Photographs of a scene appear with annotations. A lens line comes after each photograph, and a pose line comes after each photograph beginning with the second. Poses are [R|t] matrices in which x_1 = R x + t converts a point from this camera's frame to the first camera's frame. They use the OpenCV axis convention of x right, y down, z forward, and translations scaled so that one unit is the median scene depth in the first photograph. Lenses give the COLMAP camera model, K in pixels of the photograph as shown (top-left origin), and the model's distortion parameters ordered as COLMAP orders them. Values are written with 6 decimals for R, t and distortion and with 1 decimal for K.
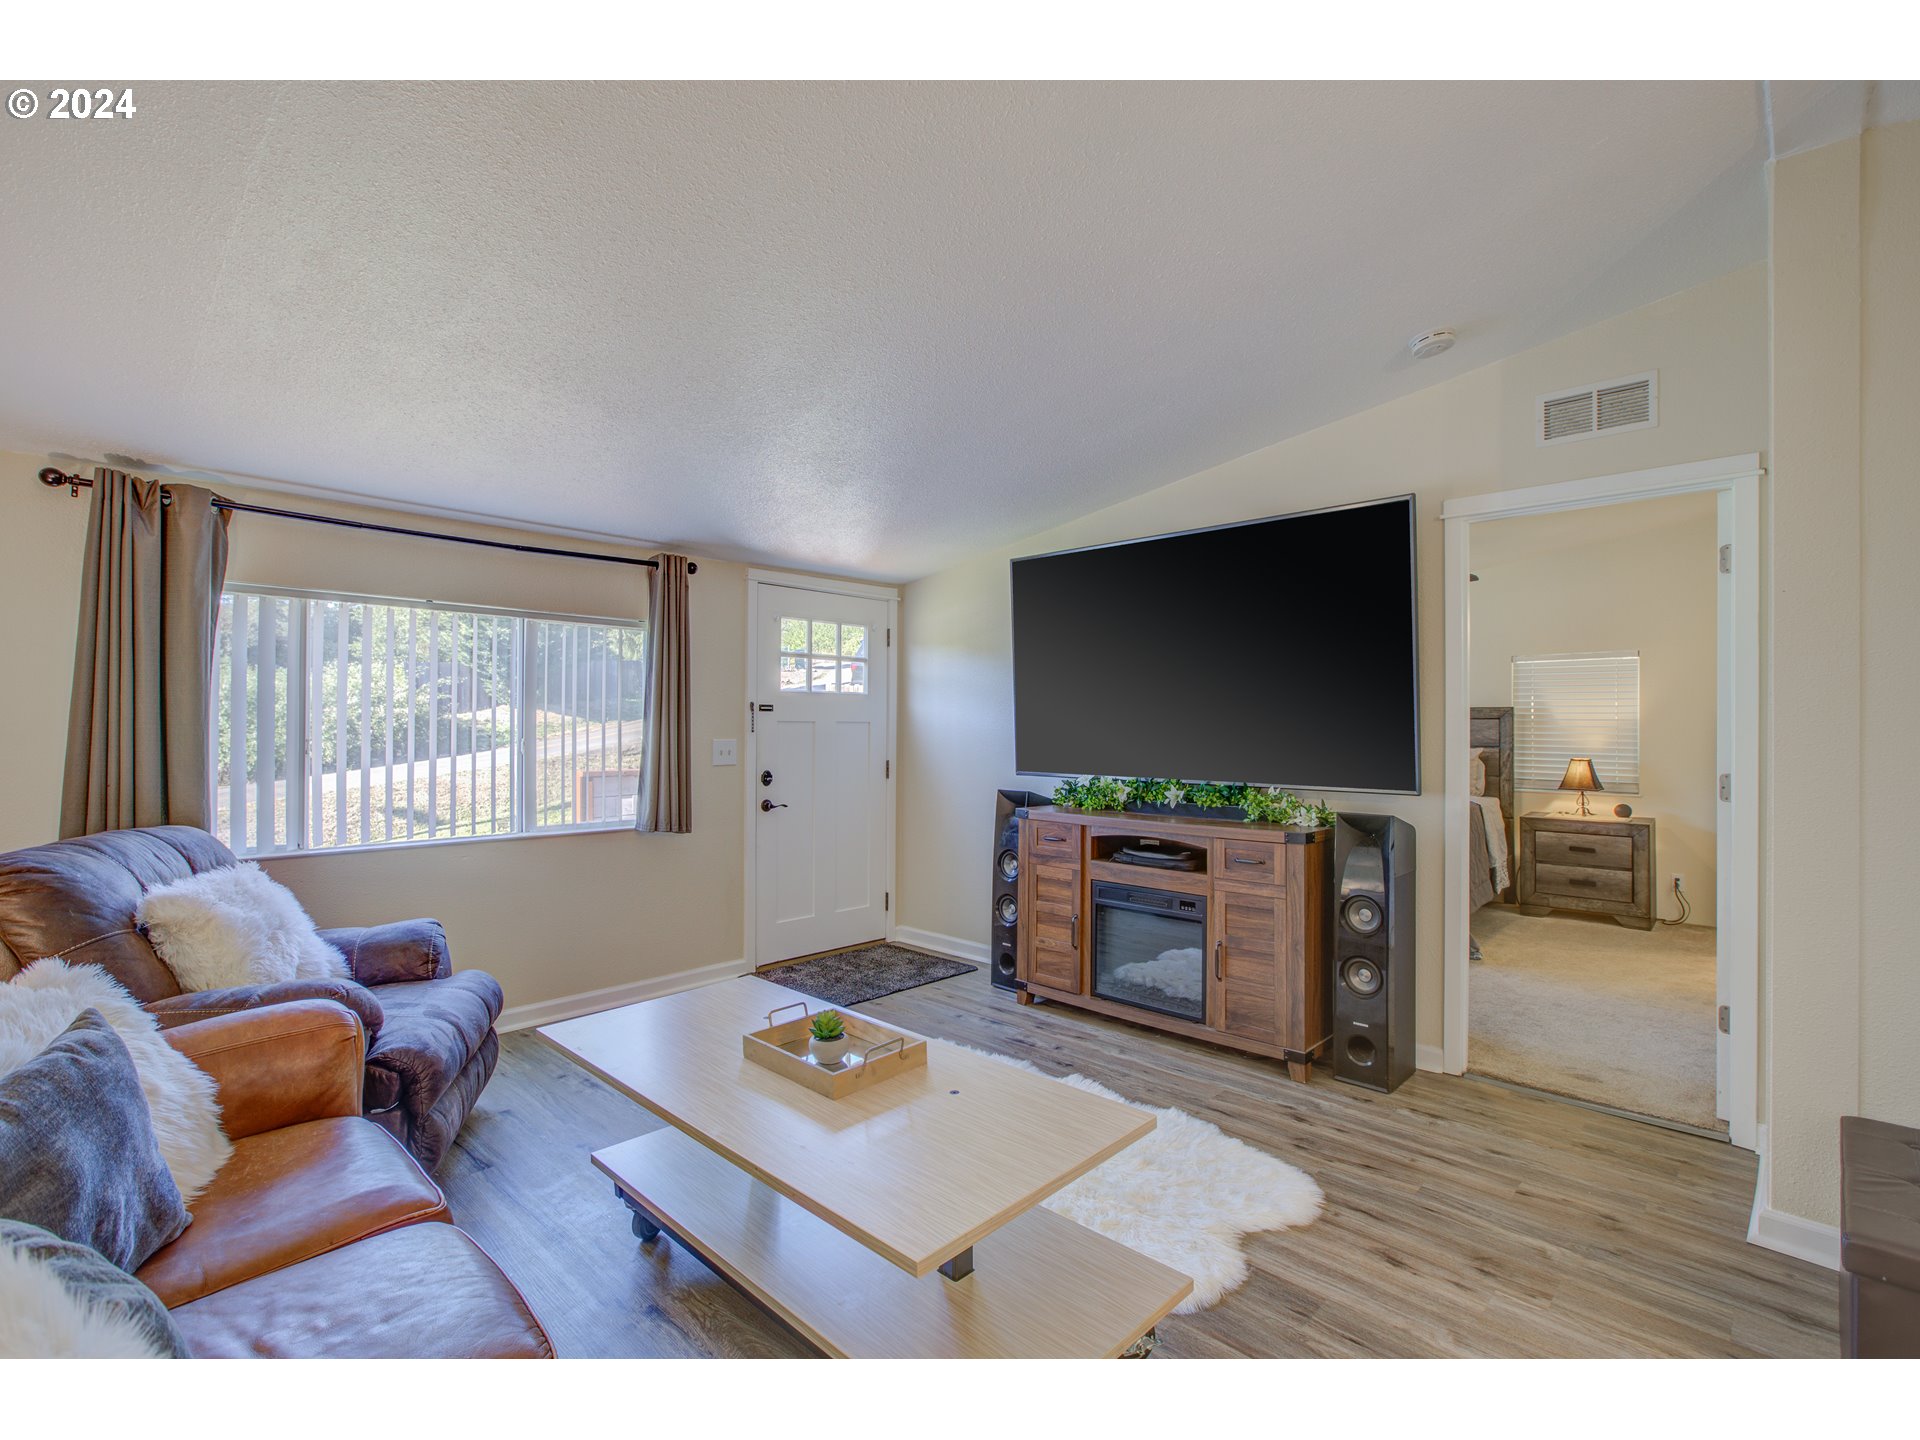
lens RADIAL K [[884.6, 0, 960.0], [0, 884.6, 720.0], [0, 0, 1]] dist [-0.015248, 0.000560]
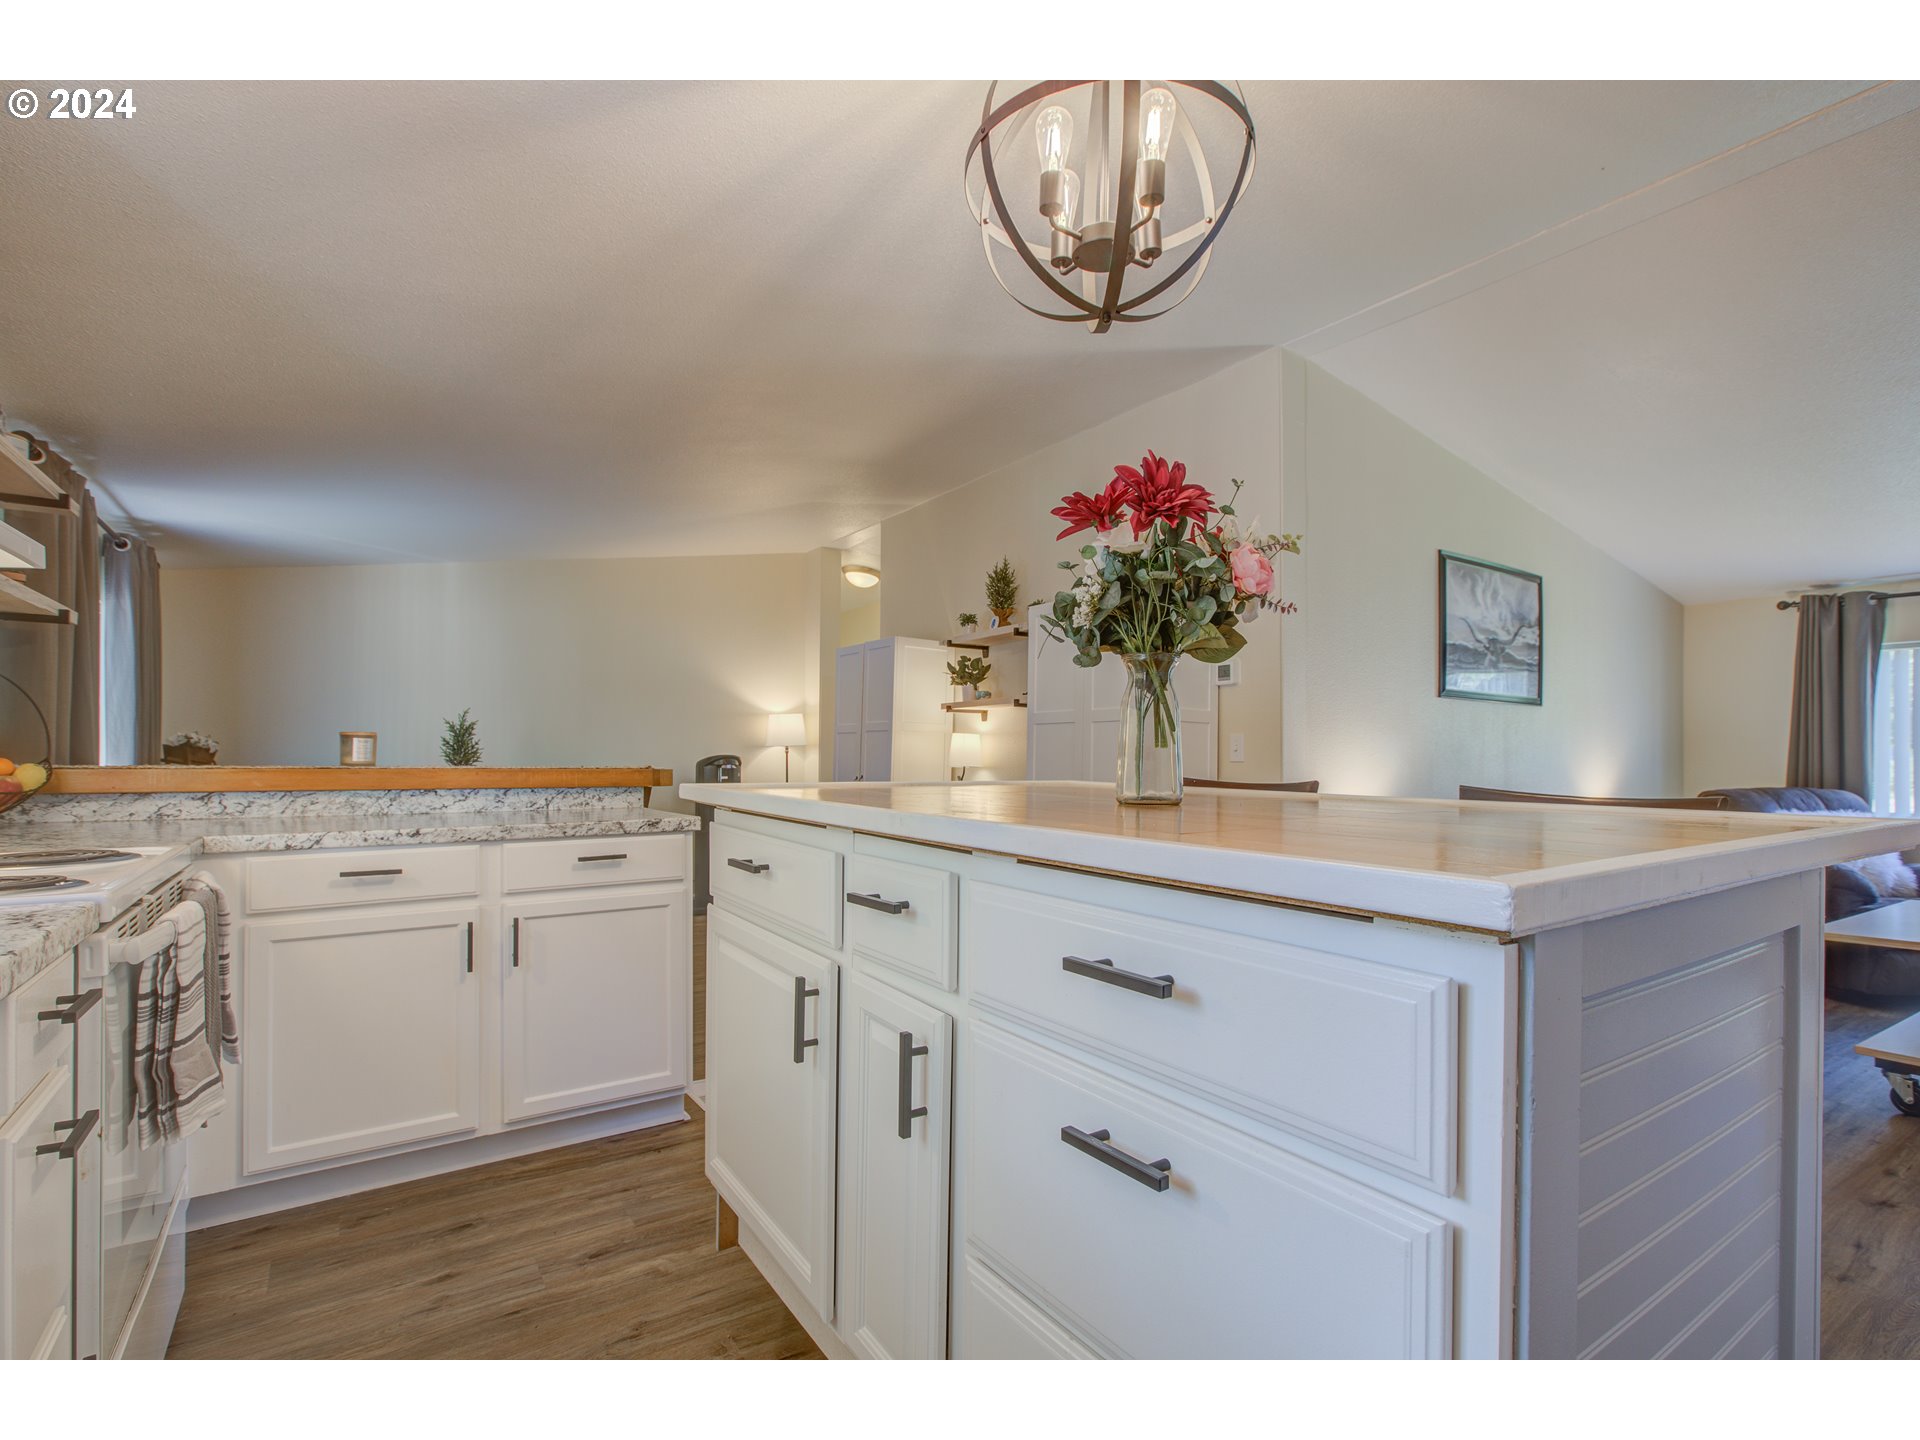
lens RADIAL K [[904.6, 0, 962.7], [0, 904.6, 754.5], [0, 0, 1]] dist [-0.001402, 0.000325]
pose [[-0.208825, -0.014369, -0.977848, 1.003024], [-0.004443, 0.999896, -0.013744, 0.067621], [0.977943, 0.001475, -0.208867, -0.277688]]
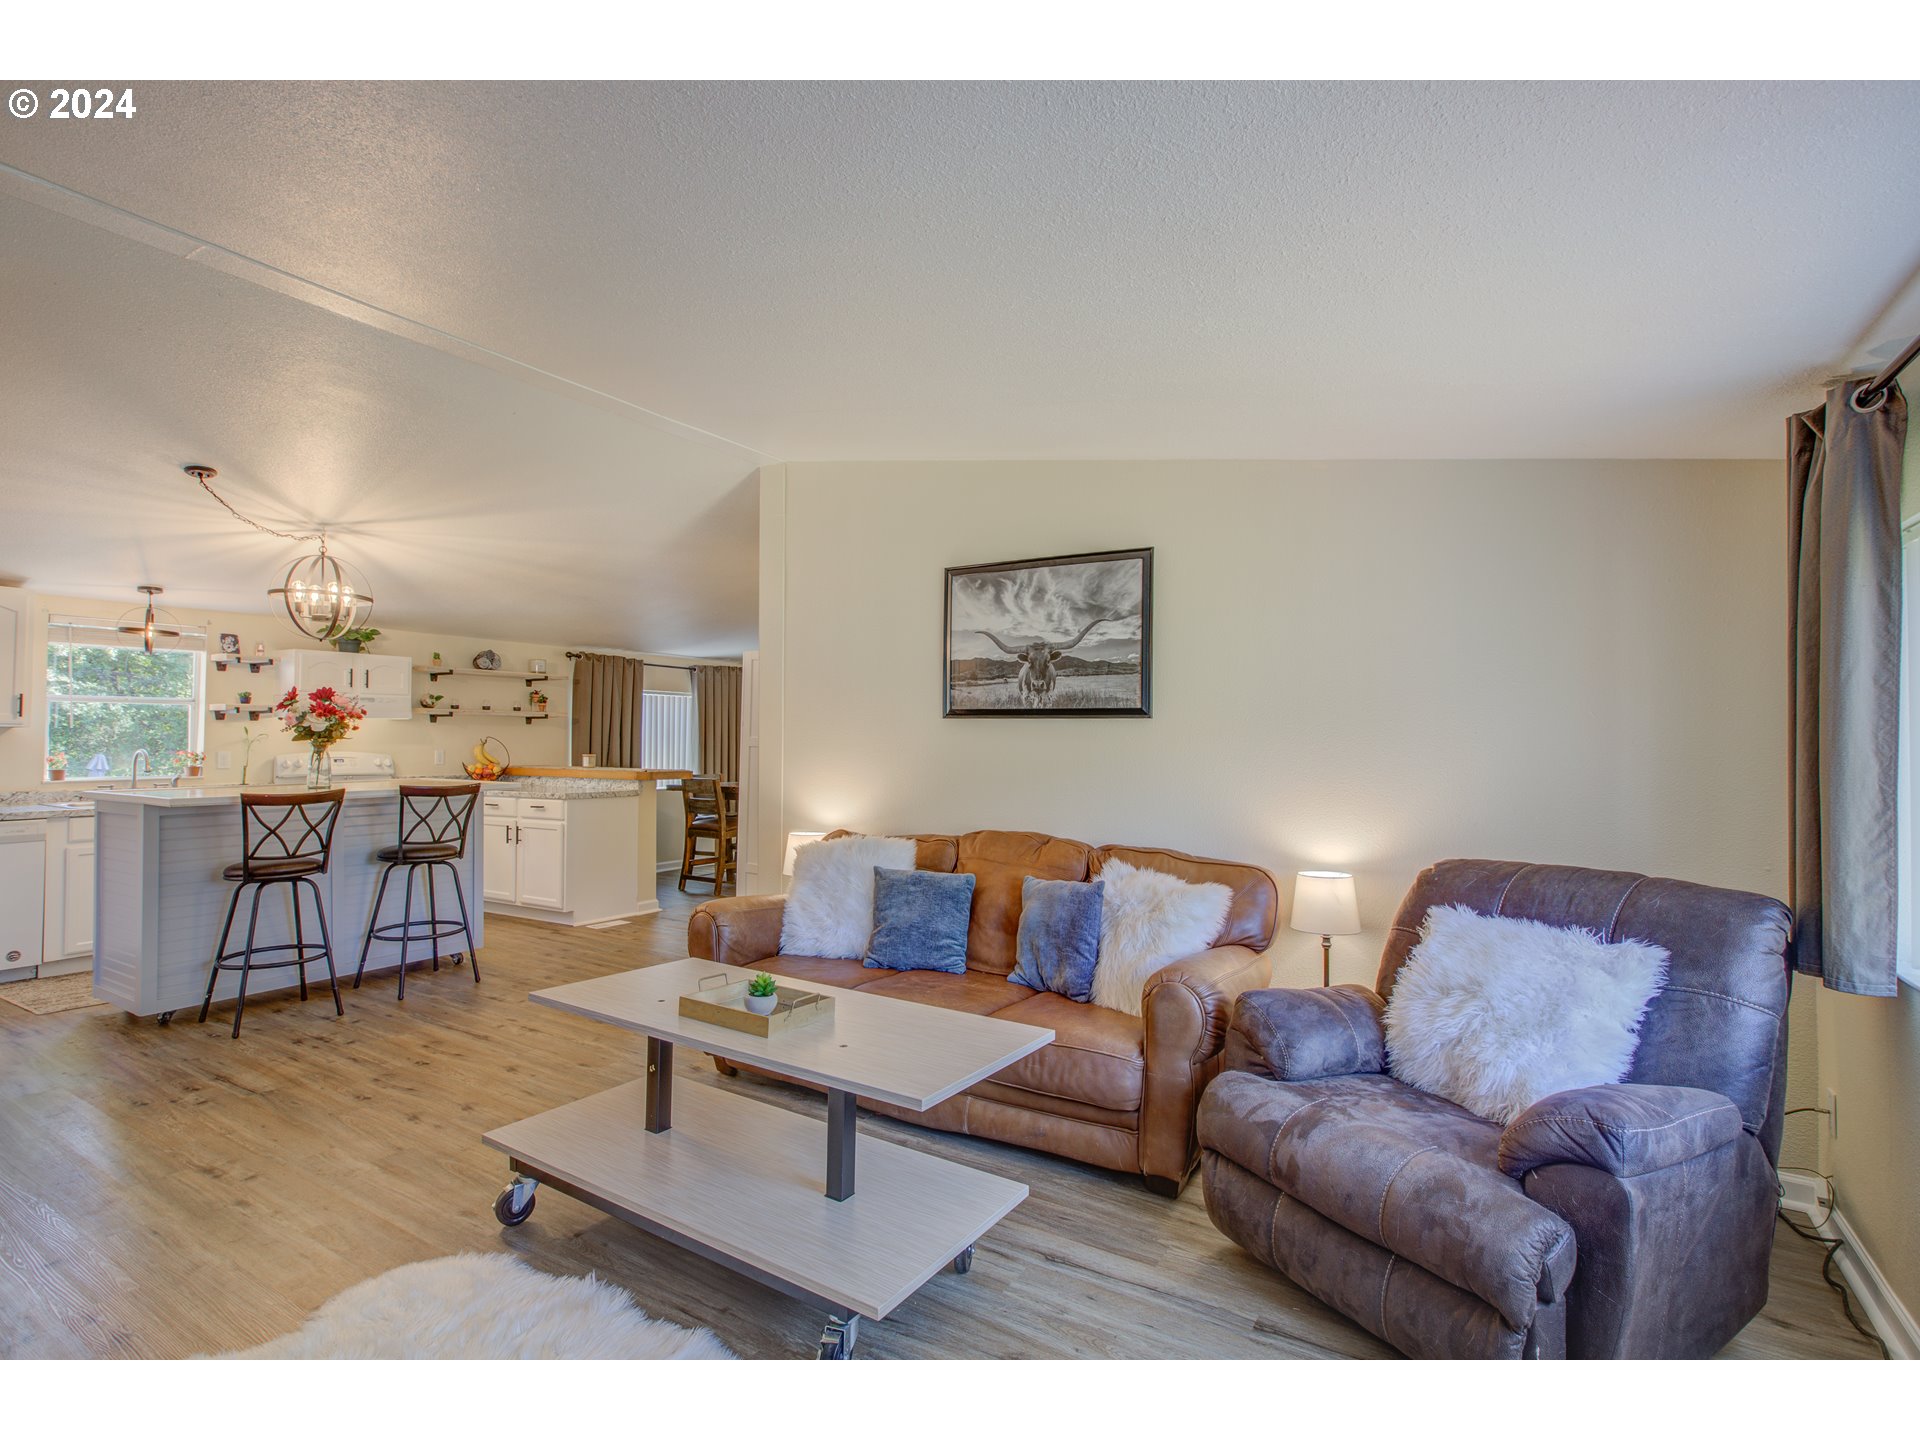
lens RADIAL K [[927.9, 0, 960.0], [0, 927.9, 720.0], [0, 0, 1]] dist [0.002310, 0.000681]
pose [[-0.978863, -0.016832, -0.203822, -0.126636], [-0.011729, 0.999587, -0.026221, 0.002565], [0.204179, -0.023276, -0.978657, 1.343767]]
